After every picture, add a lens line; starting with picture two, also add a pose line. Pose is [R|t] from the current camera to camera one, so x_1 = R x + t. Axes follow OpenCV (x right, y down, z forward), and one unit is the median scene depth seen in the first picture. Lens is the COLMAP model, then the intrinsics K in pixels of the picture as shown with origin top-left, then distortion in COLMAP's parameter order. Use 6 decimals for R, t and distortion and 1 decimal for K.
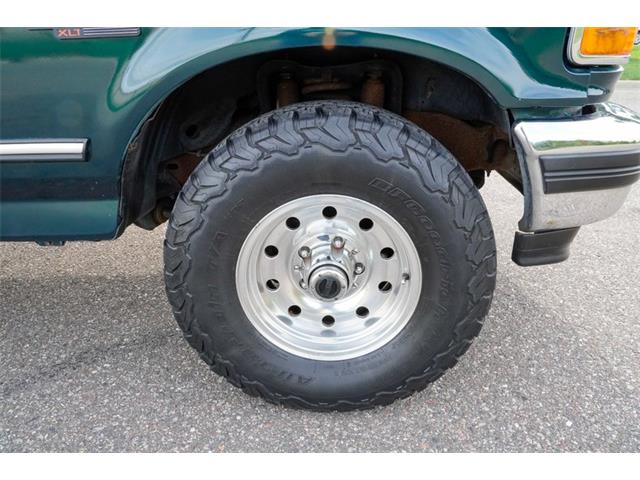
lens RADIAL K [[477.9, 0, 322.1], [0, 477.9, 237.8], [0, 0, 1]] dist [-0.130611, 0.097432]
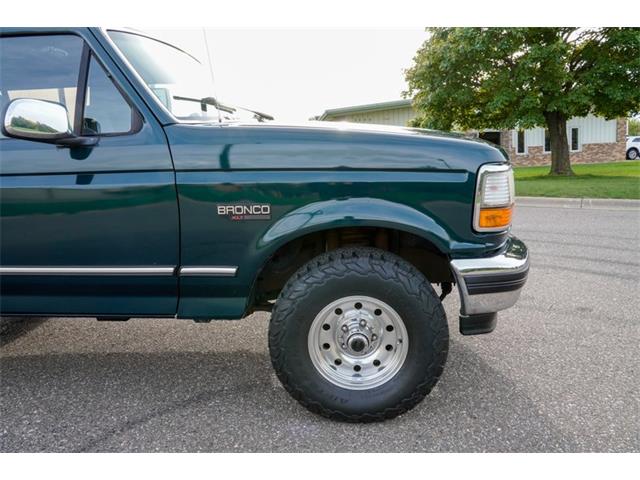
lens RADIAL K [[477.9, 0, 322.1], [0, 477.9, 237.8], [0, 0, 1]] dist [-0.130611, 0.097432]
pose [[0.999393, 0.002722, -0.034722, -0.064840], [-0.010445, 0.974475, -0.224251, 0.111857], [0.033225, 0.224478, 0.973913, -0.917765]]
